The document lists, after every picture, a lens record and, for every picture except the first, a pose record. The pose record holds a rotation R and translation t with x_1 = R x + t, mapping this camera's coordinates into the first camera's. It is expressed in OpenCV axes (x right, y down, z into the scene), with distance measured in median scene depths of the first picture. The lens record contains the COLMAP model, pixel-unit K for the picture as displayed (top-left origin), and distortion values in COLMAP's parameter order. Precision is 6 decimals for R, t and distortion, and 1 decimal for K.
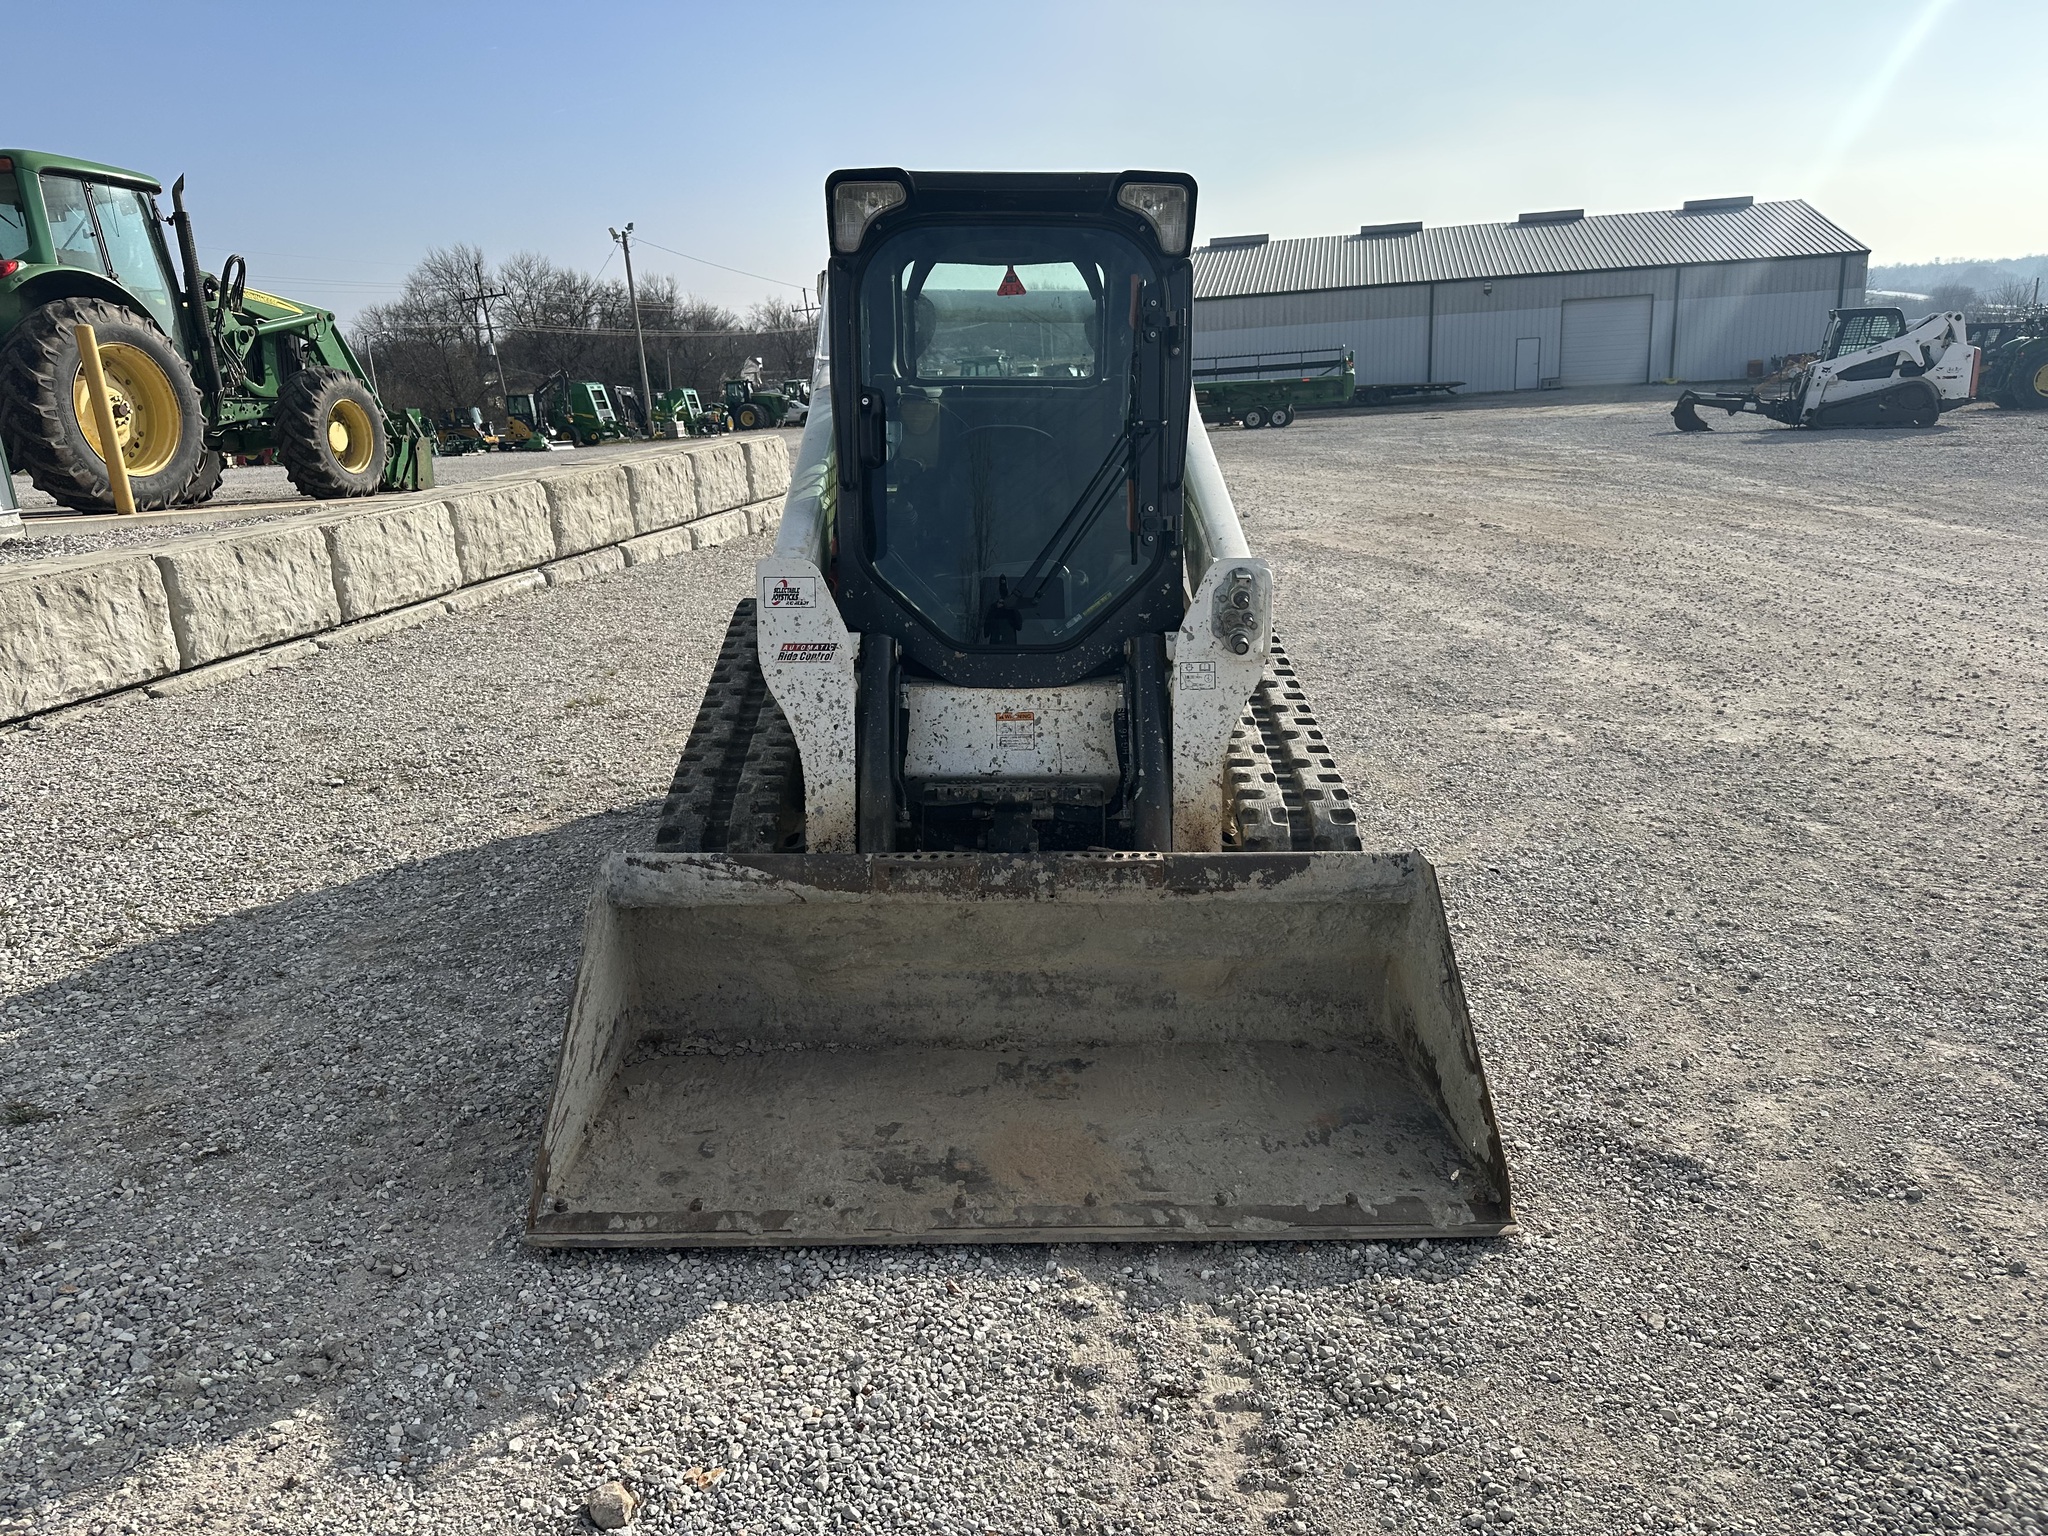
lens RADIAL K [[1403.8, 0, 1001.1], [0, 1403.8, 779.4], [0, 0, 1]] dist [0.085772, -0.114078]
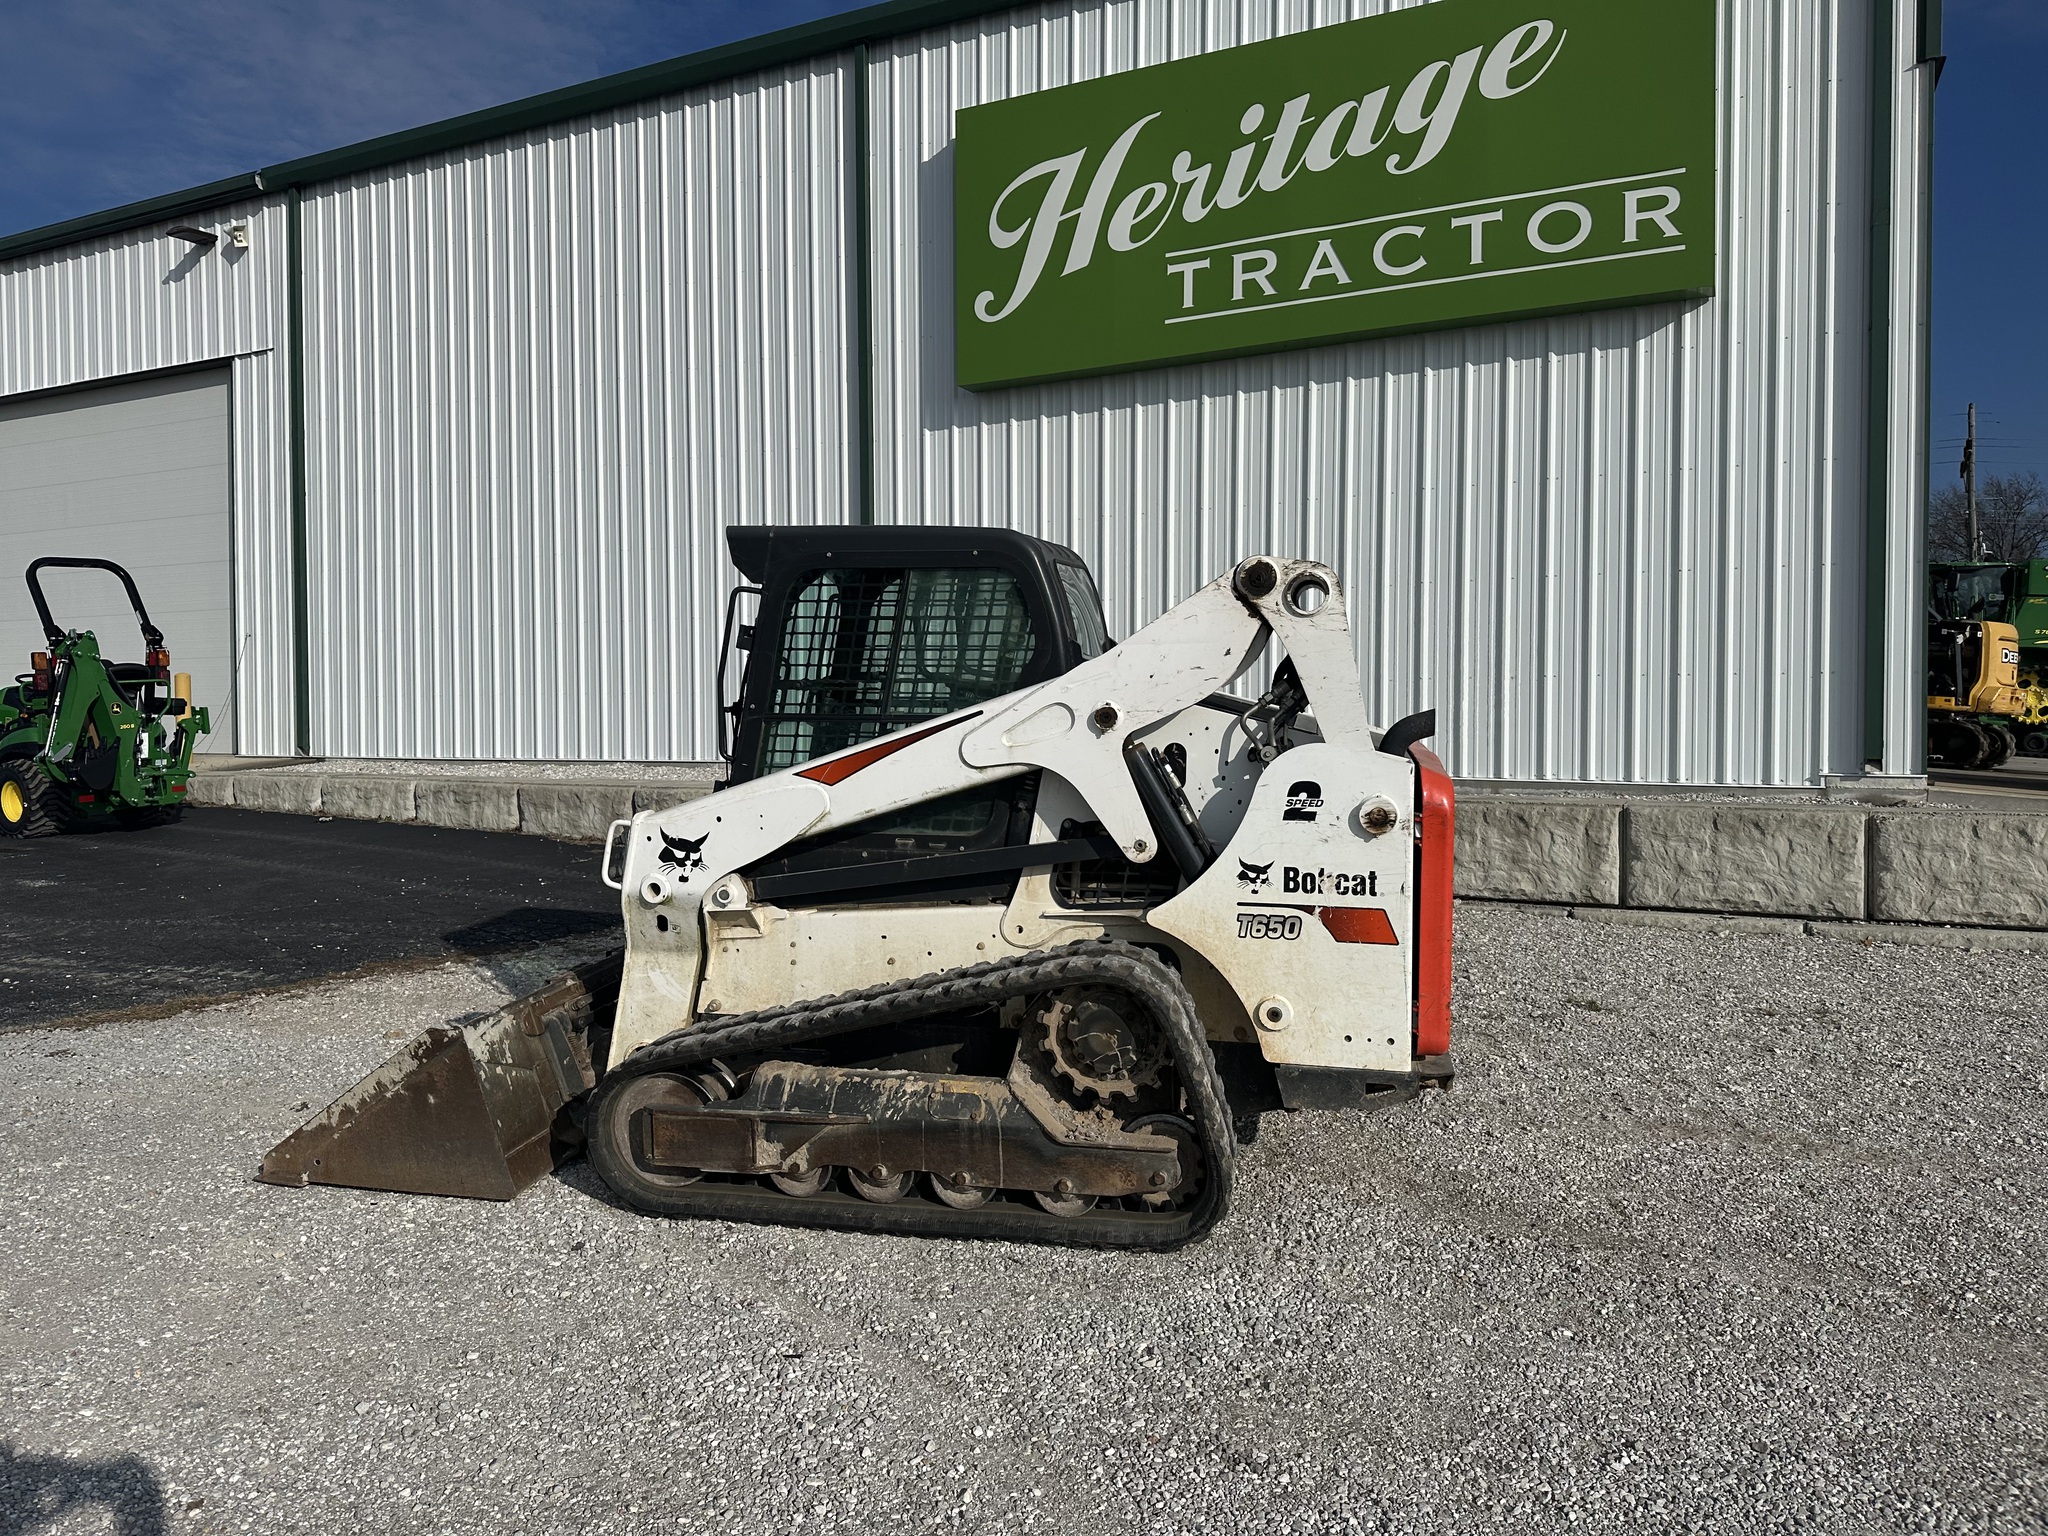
lens RADIAL K [[1421.9, 0, 1016.7], [0, 1421.9, 741.0], [0, 0, 1]] dist [0.089621, -0.146031]
pose [[-0.229566, 0.077782, -0.970180, 1.265208], [-0.267486, 0.953377, 0.139728, -0.460377], [0.935816, 0.291586, -0.198057, 1.451687]]
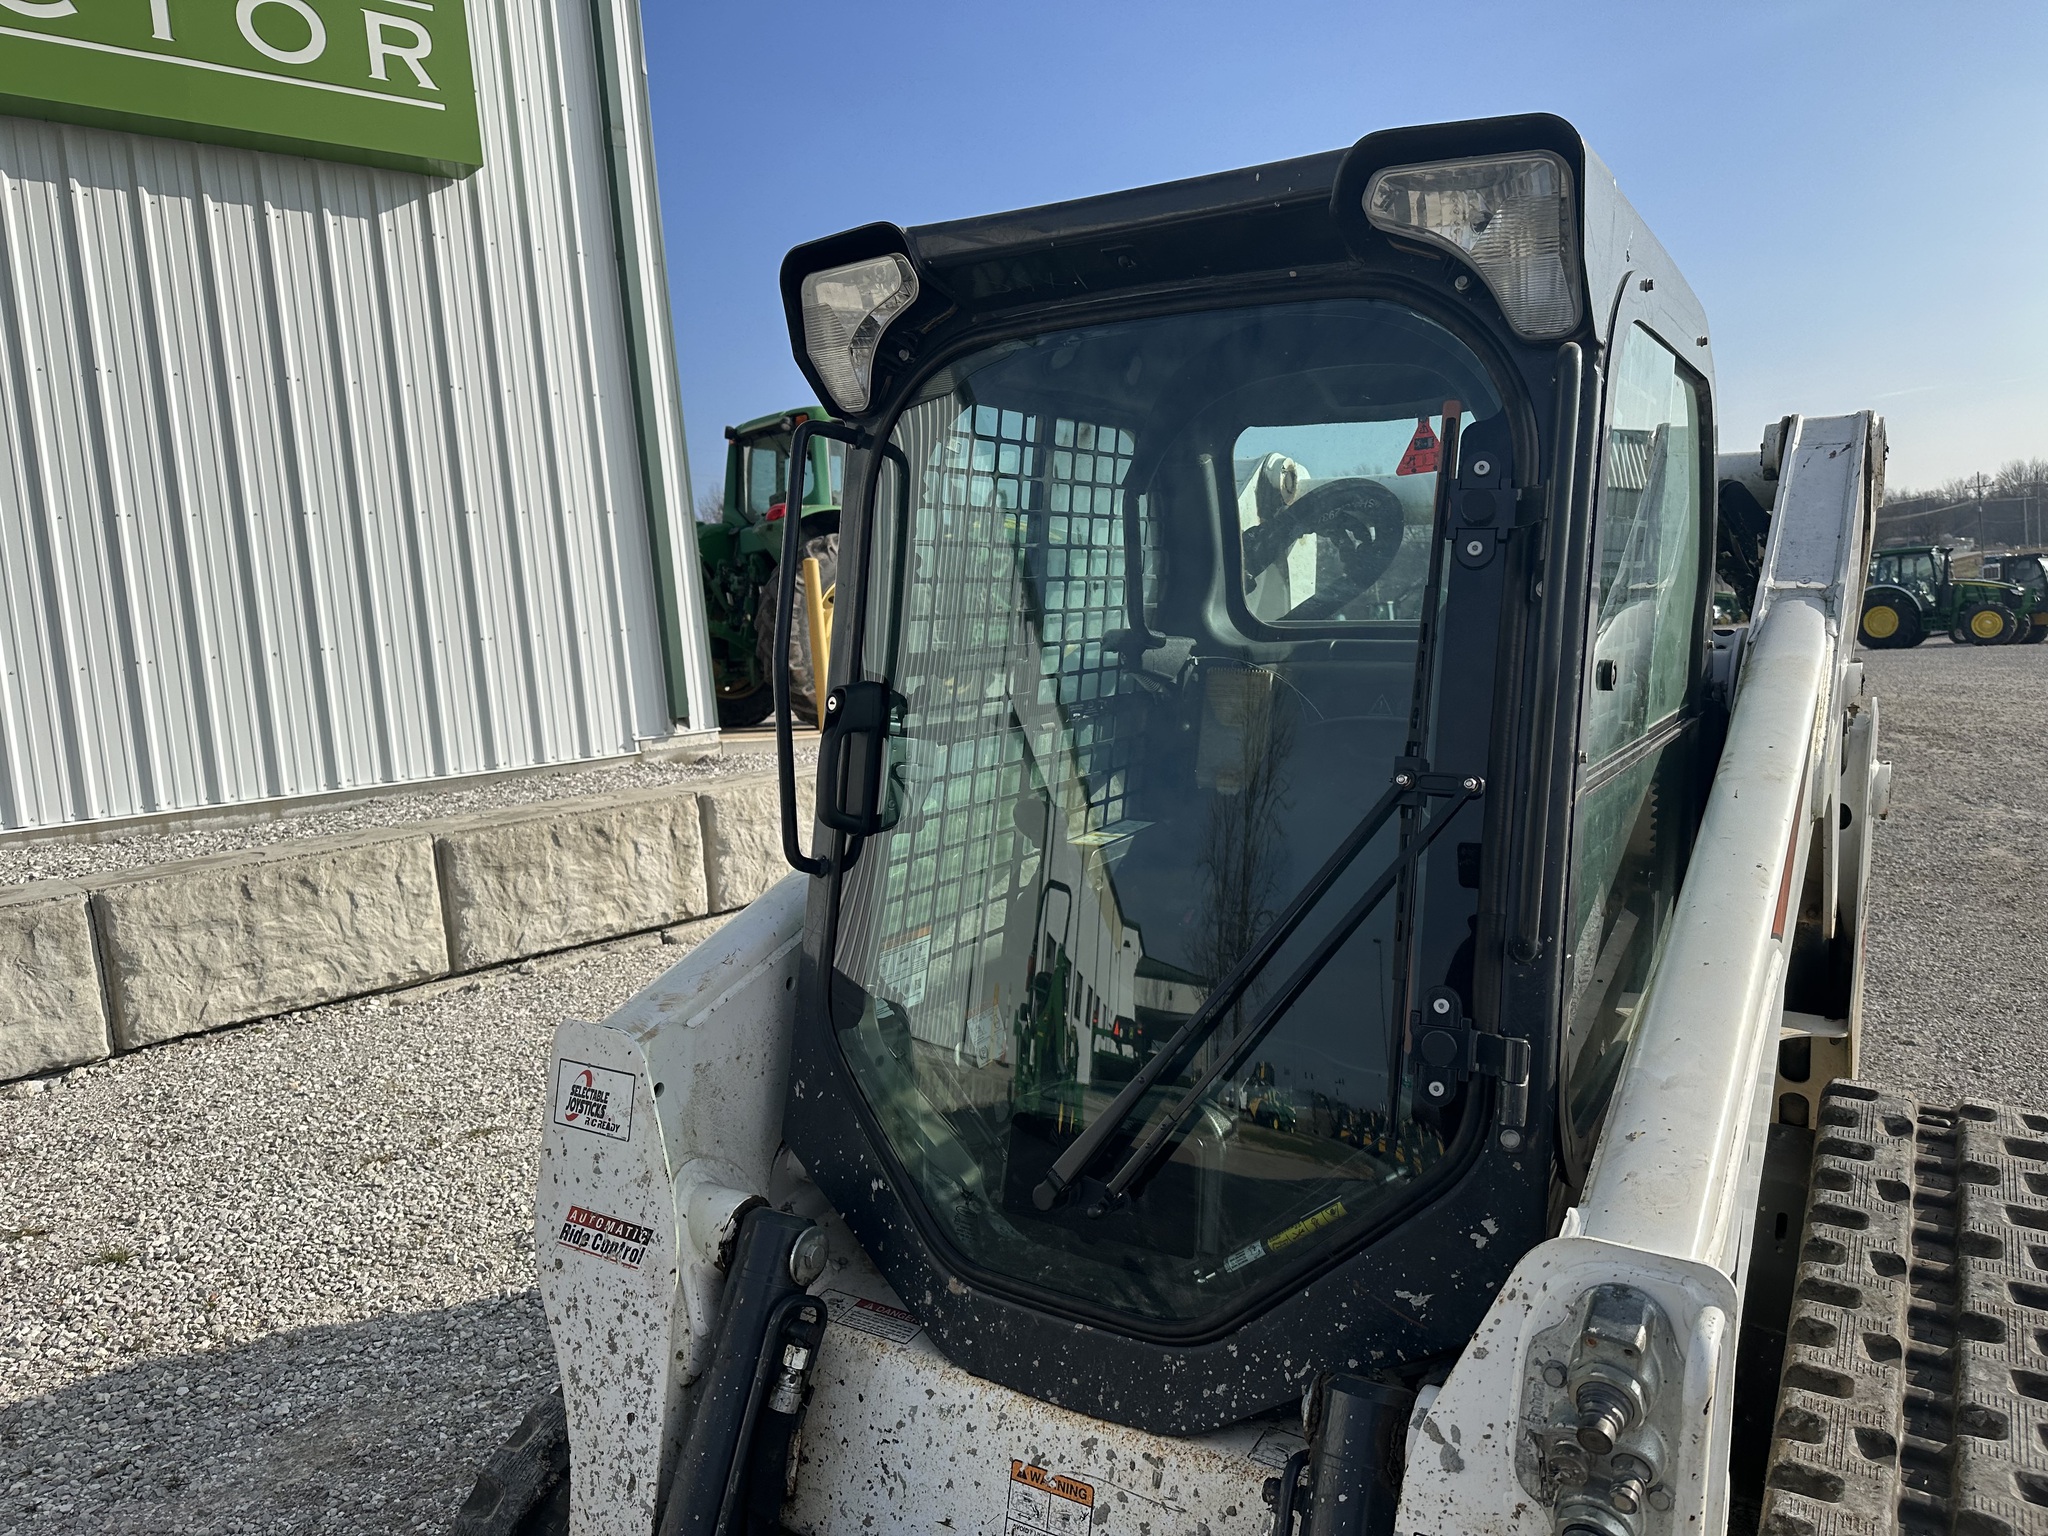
lens RADIAL K [[1419.9, 0, 1023.3], [0, 1419.9, 759.8], [0, 0, 1]] dist [0.095071, -0.142898]
pose [[0.837788, 0.050159, -0.543687, 0.208403], [-0.132031, 0.984830, -0.112594, -0.193649], [0.529792, 0.166114, 0.831701, 0.608630]]
